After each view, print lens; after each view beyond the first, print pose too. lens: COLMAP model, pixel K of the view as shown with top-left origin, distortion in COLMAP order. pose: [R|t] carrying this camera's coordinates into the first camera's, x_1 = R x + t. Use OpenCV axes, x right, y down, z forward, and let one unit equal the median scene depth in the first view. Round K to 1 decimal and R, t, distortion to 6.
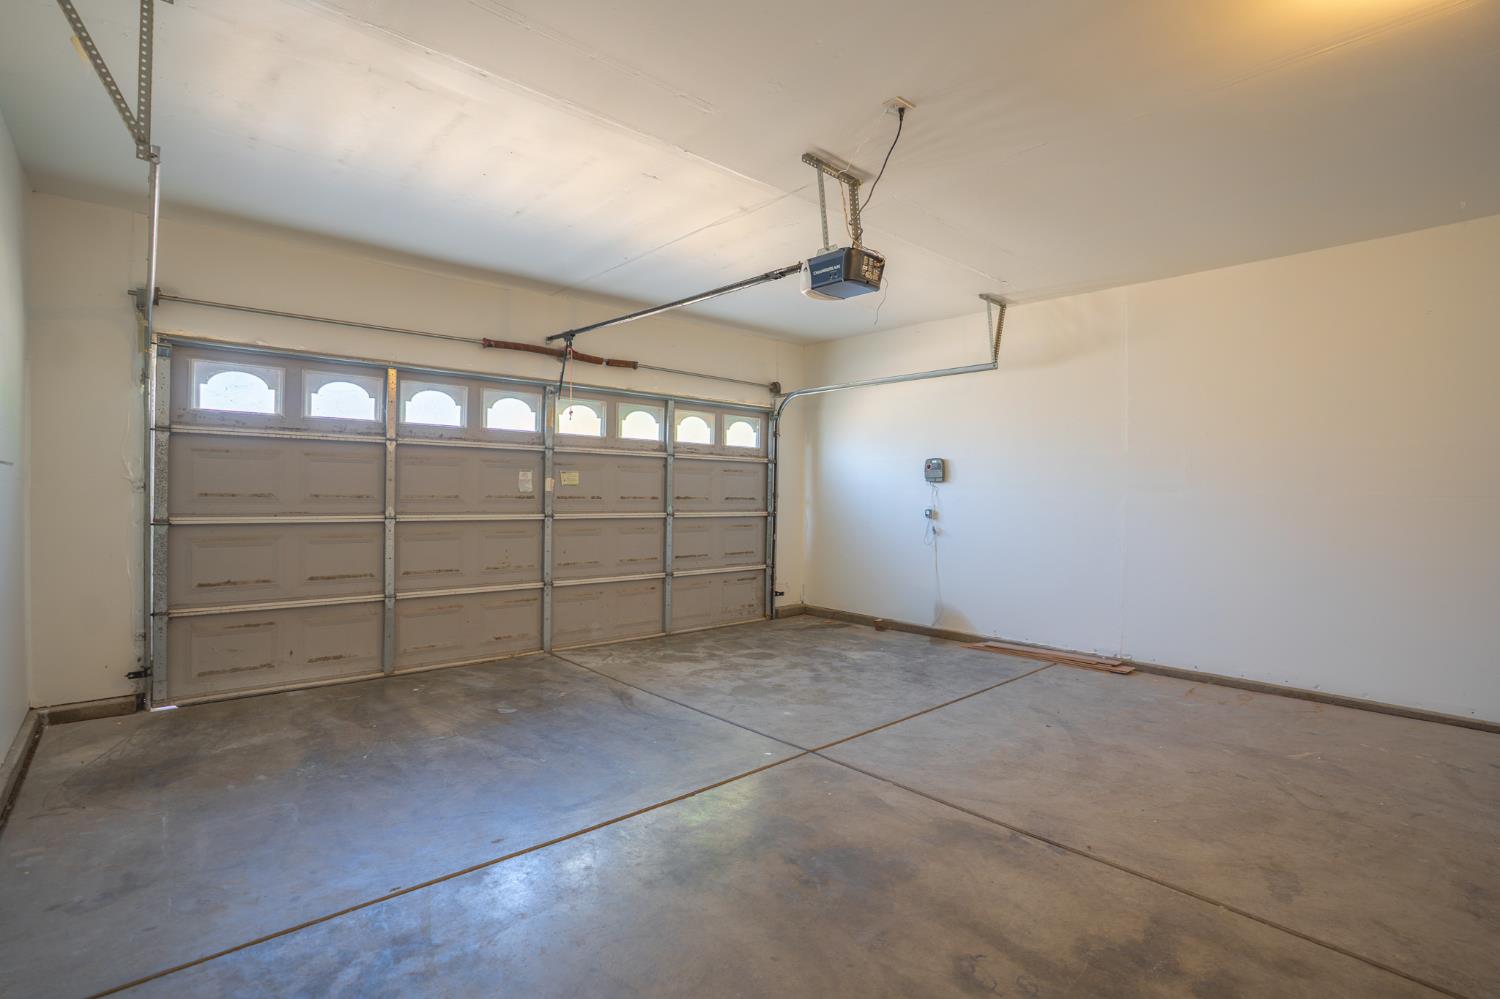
lens RADIAL K [[717.0, 0, 752.9], [0, 717.0, 494.5], [0, 0, 1]] dist [0.016983, -0.032205]
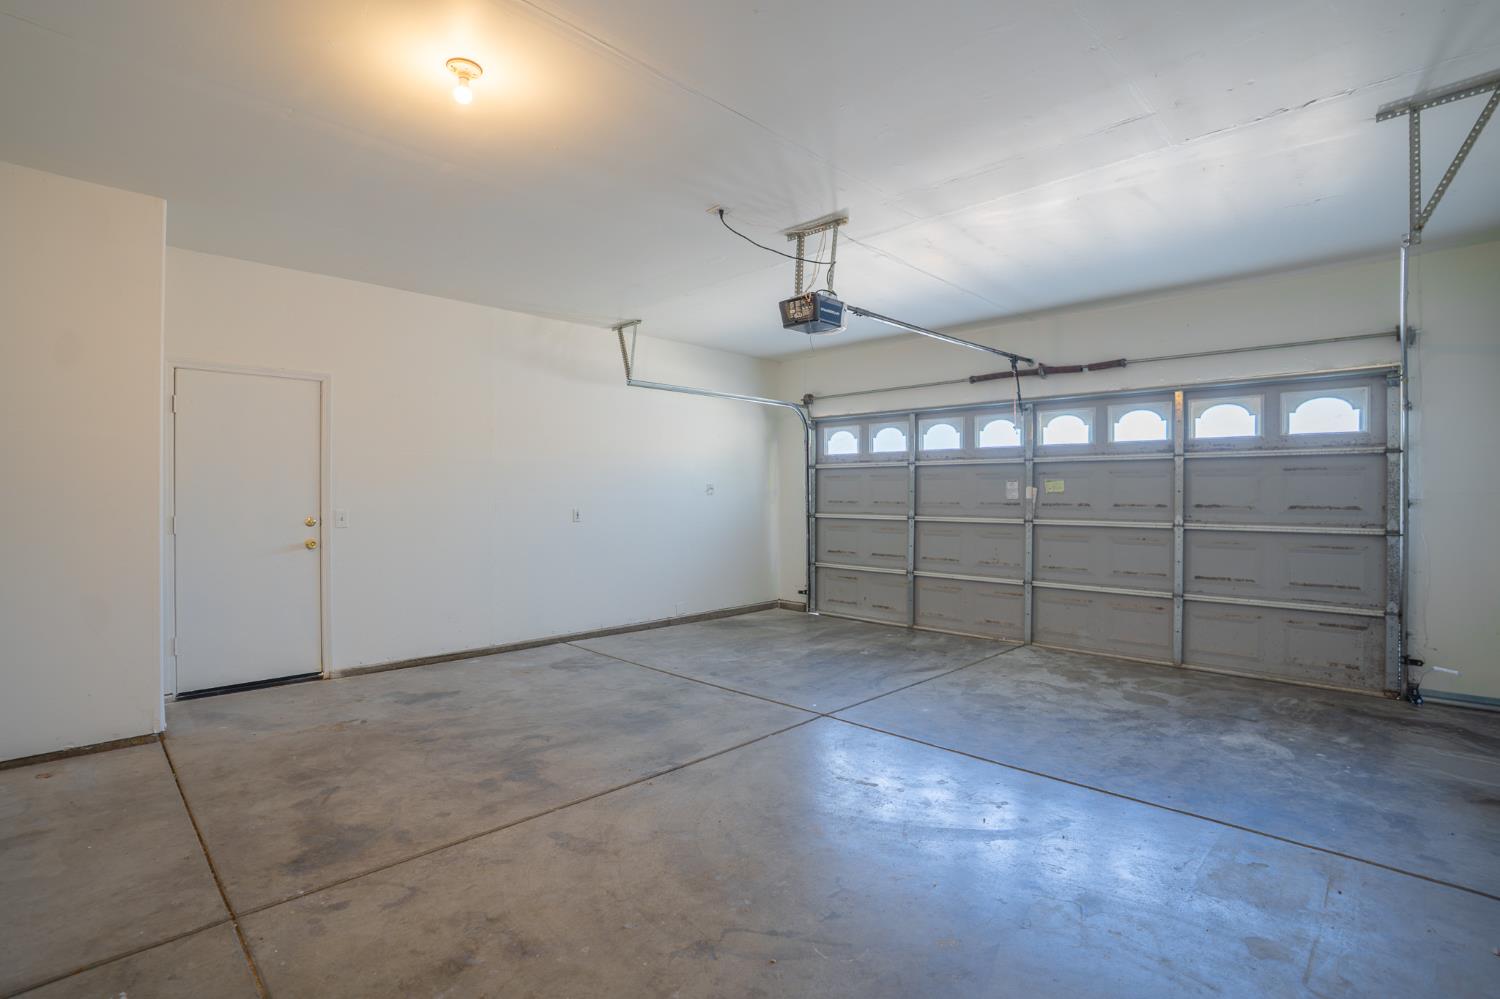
lens RADIAL K [[699.9, 0, 745.9], [0, 699.9, 493.1], [0, 0, 1]] dist [-0.079027, 0.027571]
pose [[0.068192, -0.022623, -0.997416, 0.771097], [-0.014934, 0.999608, -0.023694, 0.019322], [0.997560, 0.016511, 0.067827, 0.513293]]
